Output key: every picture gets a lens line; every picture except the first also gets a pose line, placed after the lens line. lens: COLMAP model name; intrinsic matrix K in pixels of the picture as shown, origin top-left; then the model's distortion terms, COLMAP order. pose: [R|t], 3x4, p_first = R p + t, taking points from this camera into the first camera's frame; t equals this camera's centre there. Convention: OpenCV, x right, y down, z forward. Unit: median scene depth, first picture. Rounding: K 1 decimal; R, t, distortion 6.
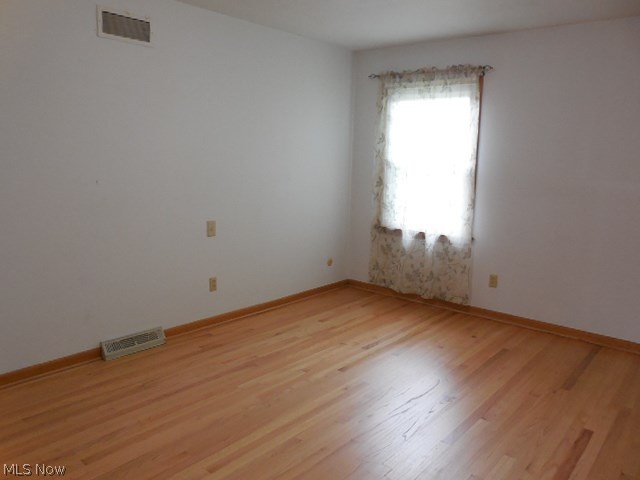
lens RADIAL K [[500.2, 0, 320.0], [0, 500.2, 240.0], [0, 0, 1]] dist [-0.060143, 0.050940]
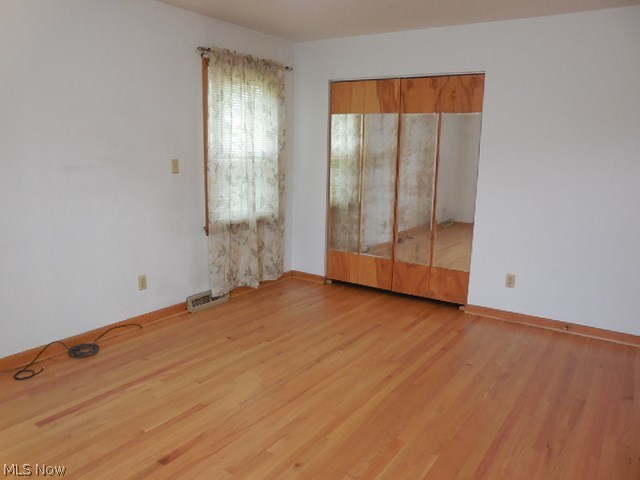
lens RADIAL K [[500.2, 0, 320.0], [0, 500.2, 240.0], [0, 0, 1]] dist [-0.060143, 0.050940]
pose [[-0.993828, -0.037682, -0.104339, 0.073677], [-0.070816, 0.939468, 0.335238, -0.186345], [0.085391, 0.340558, -0.936338, 1.111801]]
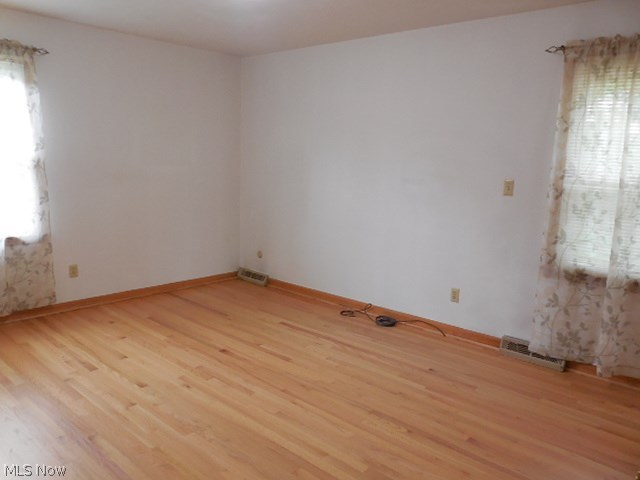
lens RADIAL K [[500.2, 0, 320.0], [0, 500.2, 240.0], [0, 0, 1]] dist [-0.060143, 0.050940]
pose [[0.048074, -0.194668, 0.979690, -0.607818], [0.134112, 0.973201, 0.186798, -0.100236], [-0.989799, 0.122408, 0.072893, 0.443575]]
